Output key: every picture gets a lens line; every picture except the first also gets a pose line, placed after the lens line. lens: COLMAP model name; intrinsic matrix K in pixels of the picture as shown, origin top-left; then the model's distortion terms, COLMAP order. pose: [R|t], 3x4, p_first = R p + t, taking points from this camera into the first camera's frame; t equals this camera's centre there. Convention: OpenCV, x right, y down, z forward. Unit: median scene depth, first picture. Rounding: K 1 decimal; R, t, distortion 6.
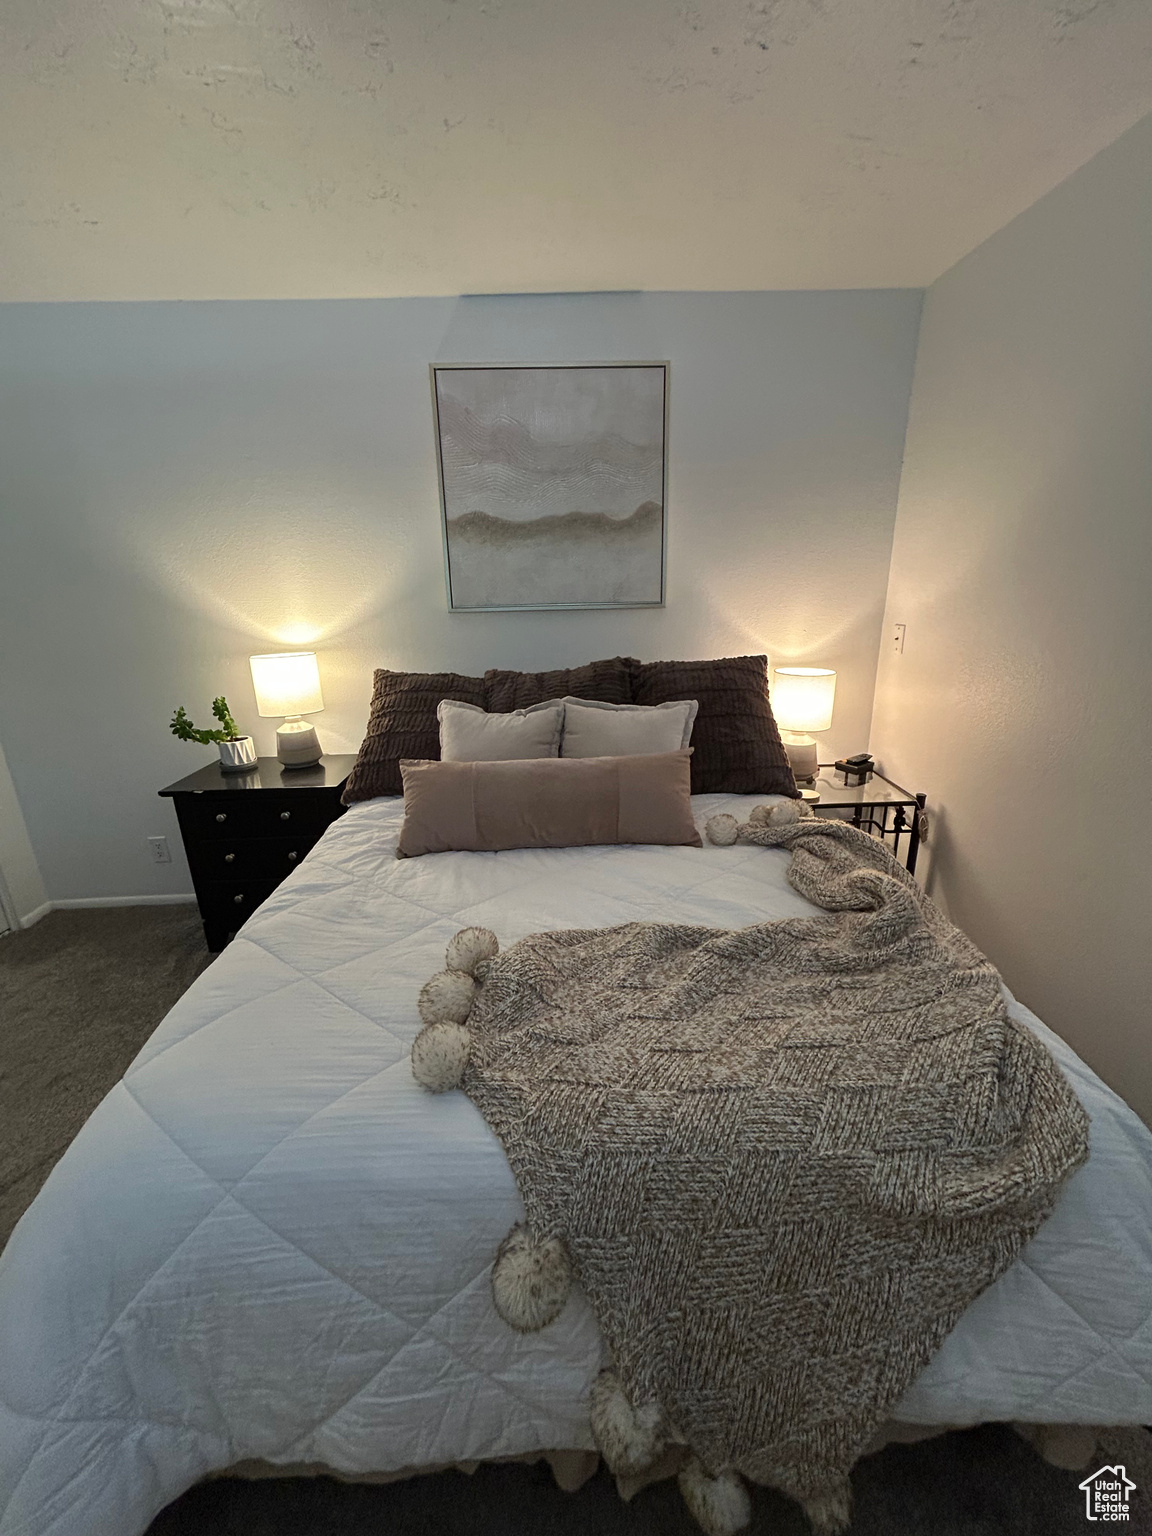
lens RADIAL K [[624.7, 0, 576.8], [0, 624.7, 768.6], [0, 0, 1]] dist [-0.000498, 0.000010]
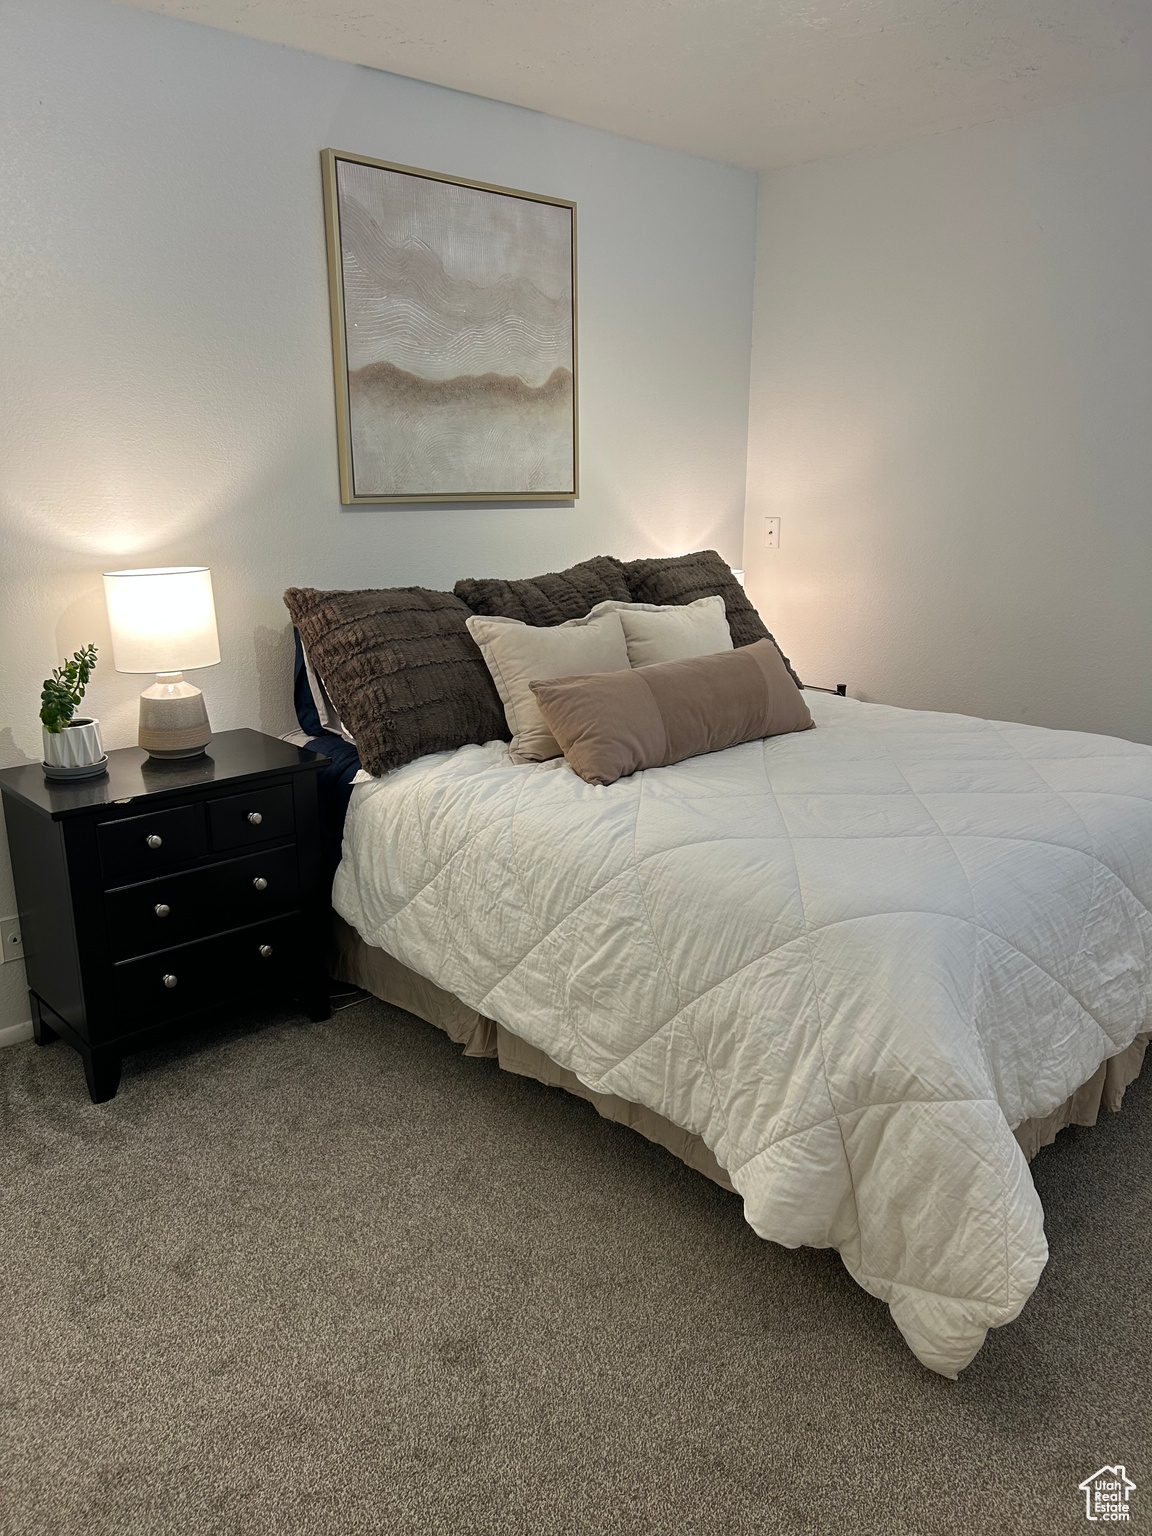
lens RADIAL K [[1138.7, 0, 574.7], [0, 1138.7, 770.2], [0, 0, 1]] dist [0.036703, -0.001611]
pose [[0.760595, -0.145187, 0.632784, -0.883412], [0.167476, 0.985564, 0.024826, 0.052533], [-0.627253, 0.087094, 0.773930, -0.110922]]
